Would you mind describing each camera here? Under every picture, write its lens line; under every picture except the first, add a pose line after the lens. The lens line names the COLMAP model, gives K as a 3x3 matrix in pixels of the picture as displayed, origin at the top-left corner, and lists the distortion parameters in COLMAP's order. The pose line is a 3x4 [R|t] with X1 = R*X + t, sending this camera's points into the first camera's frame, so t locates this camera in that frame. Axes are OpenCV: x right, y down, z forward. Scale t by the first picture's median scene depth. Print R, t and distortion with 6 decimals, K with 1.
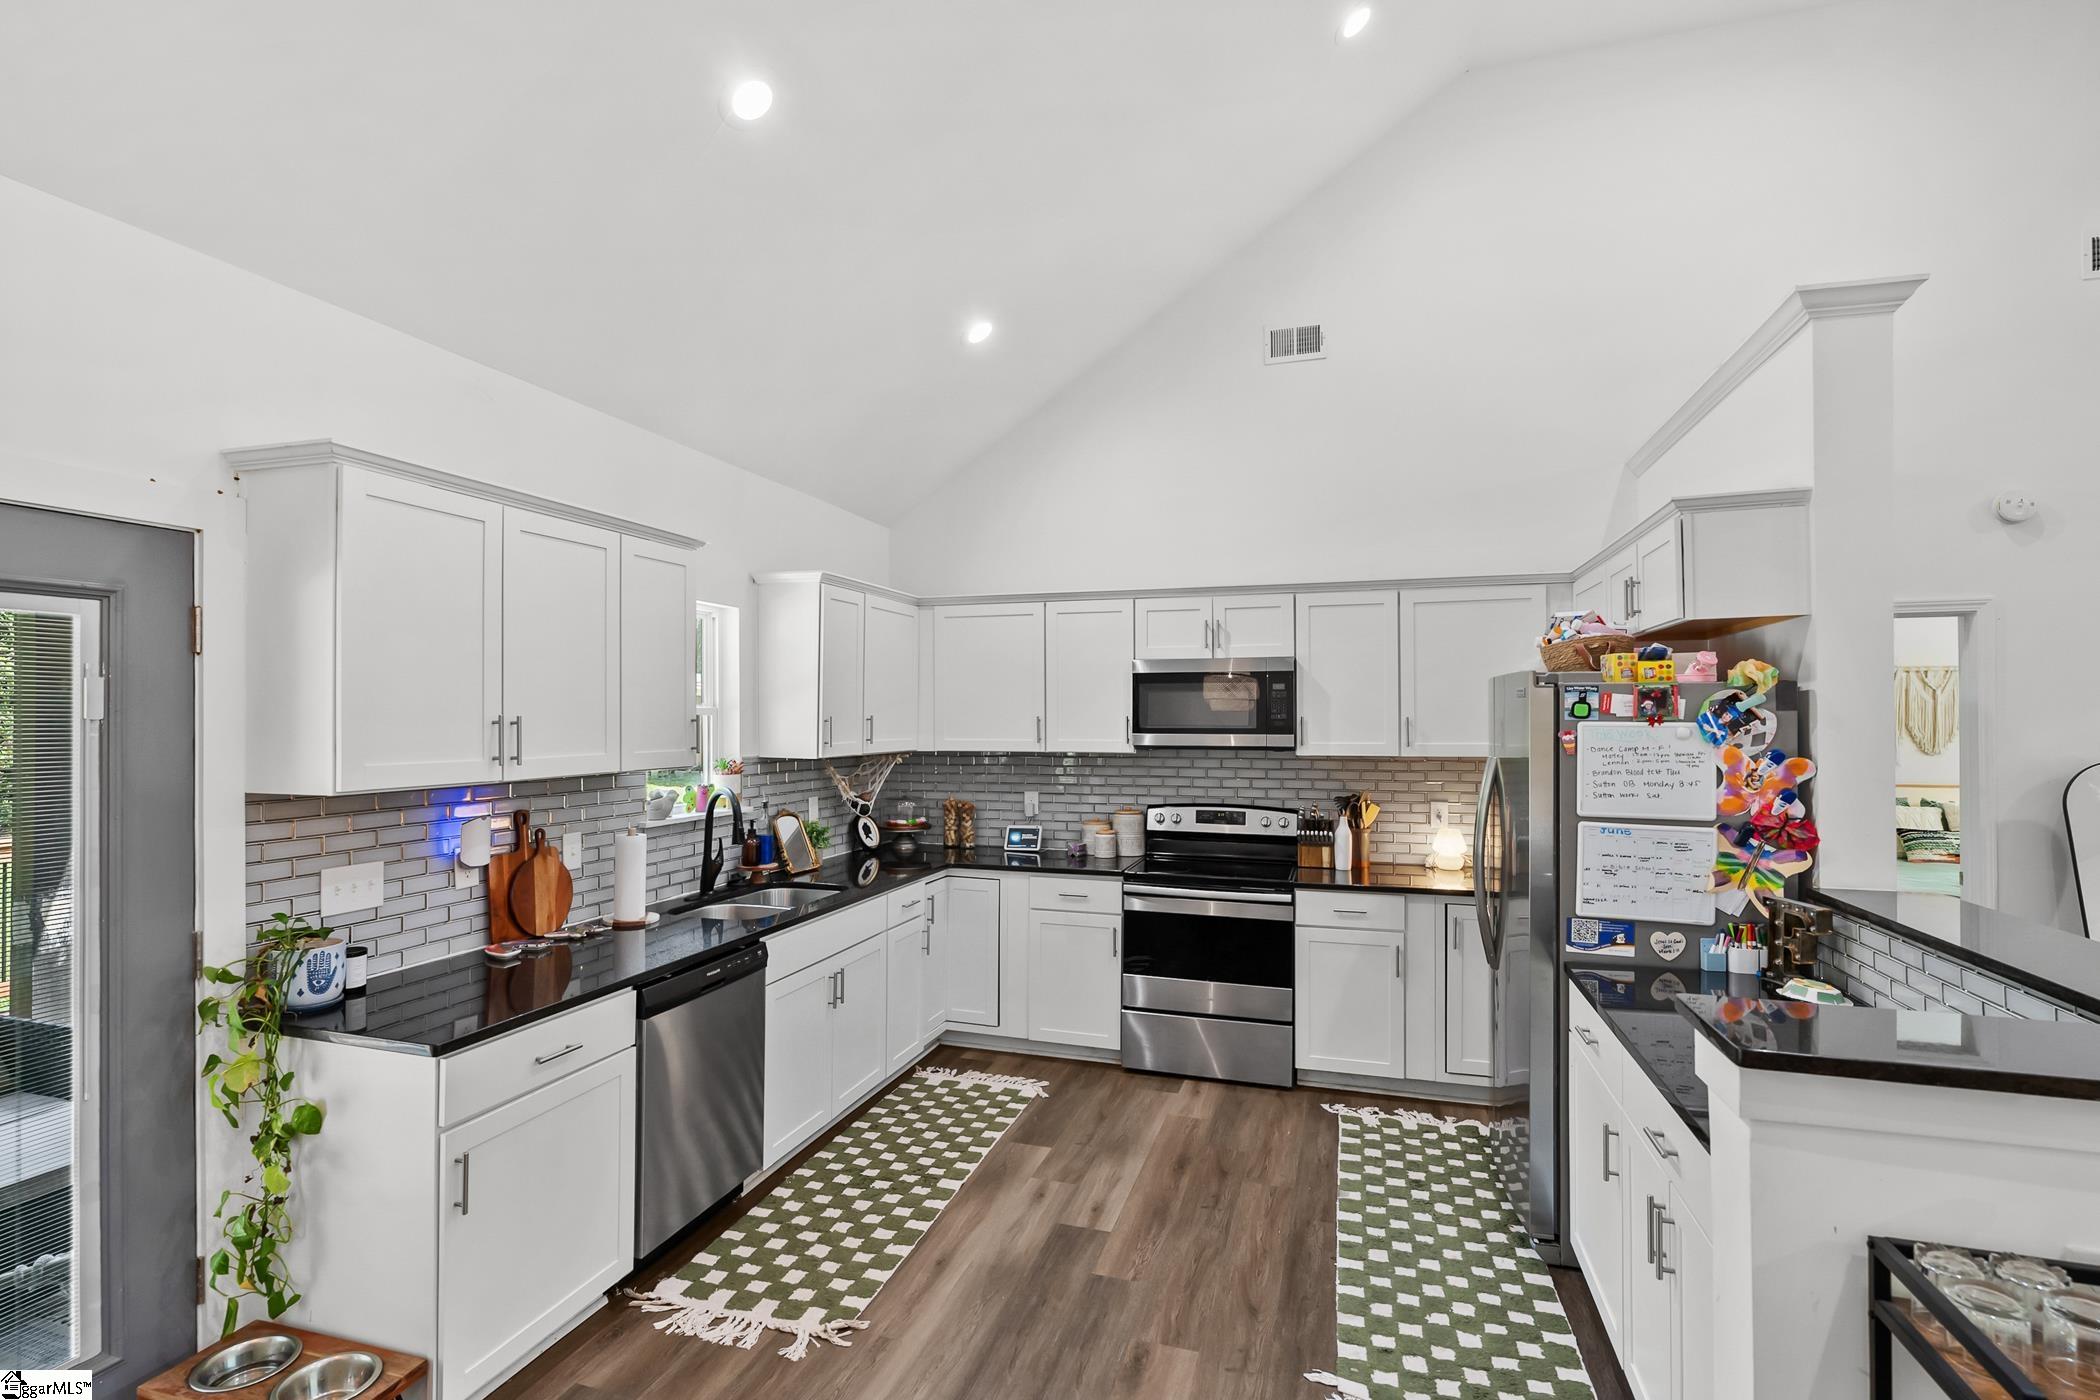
lens RADIAL K [[1012.4, 0, 1044.7], [0, 1012.4, 701.8], [0, 0, 1]] dist [0.000353, -0.000423]
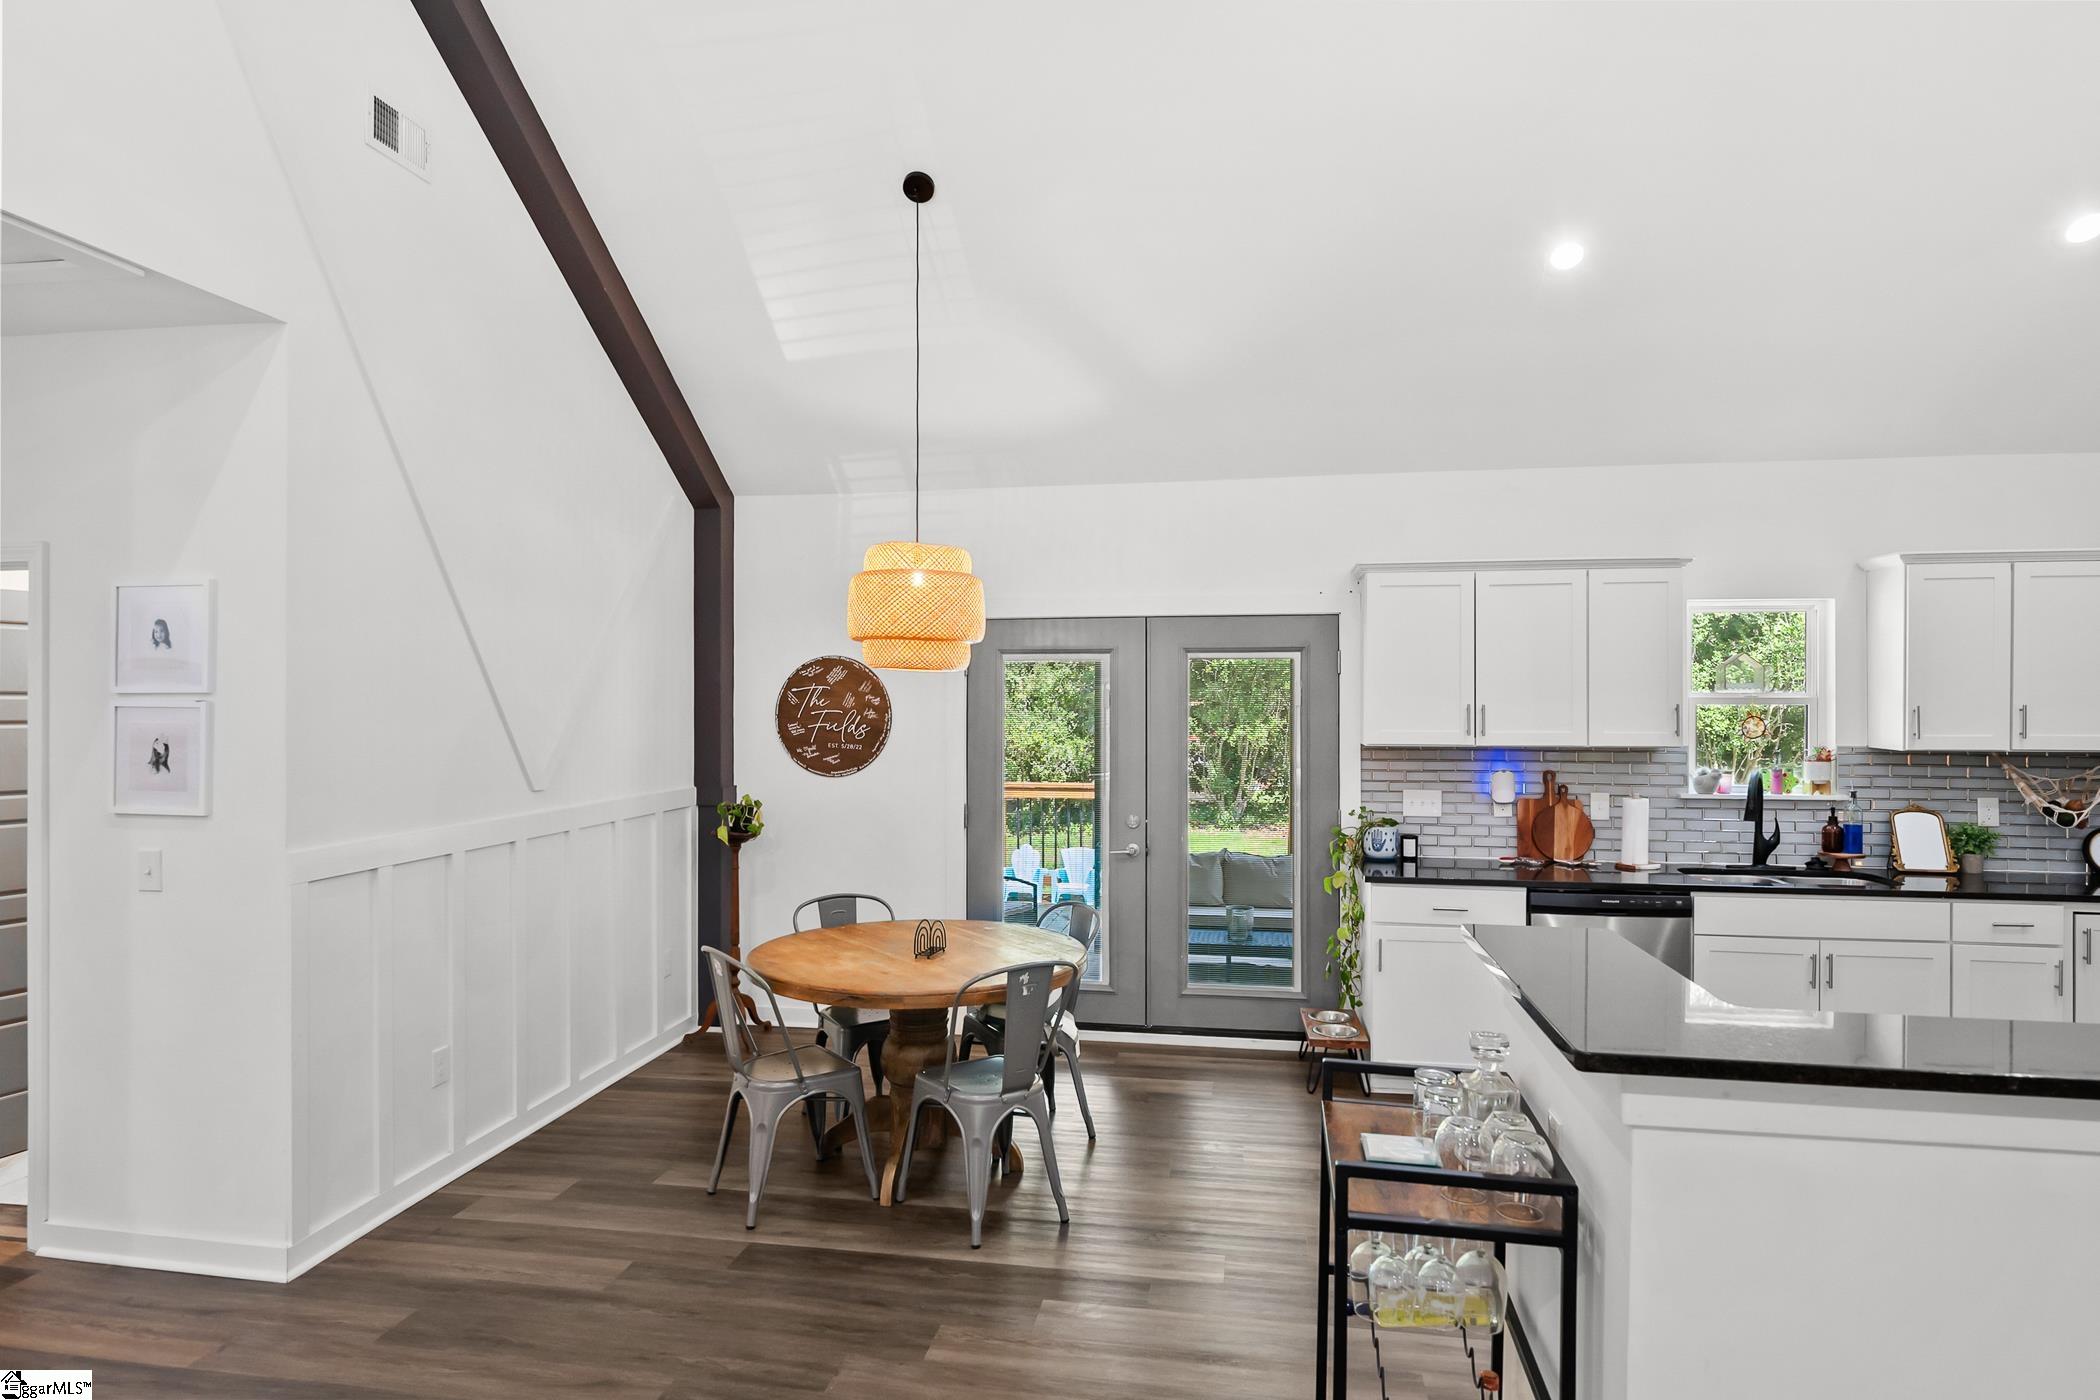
lens RADIAL K [[1210.1, 0, 1035.2], [0, 1210.1, 701.0], [0, 0, 1]] dist [0.001031, -0.000394]
pose [[0.121635, 0.000949, -0.992574, 0.918044], [0.011540, 0.999931, 0.002370, -0.003124], [0.992508, -0.011743, 0.121616, 0.062156]]
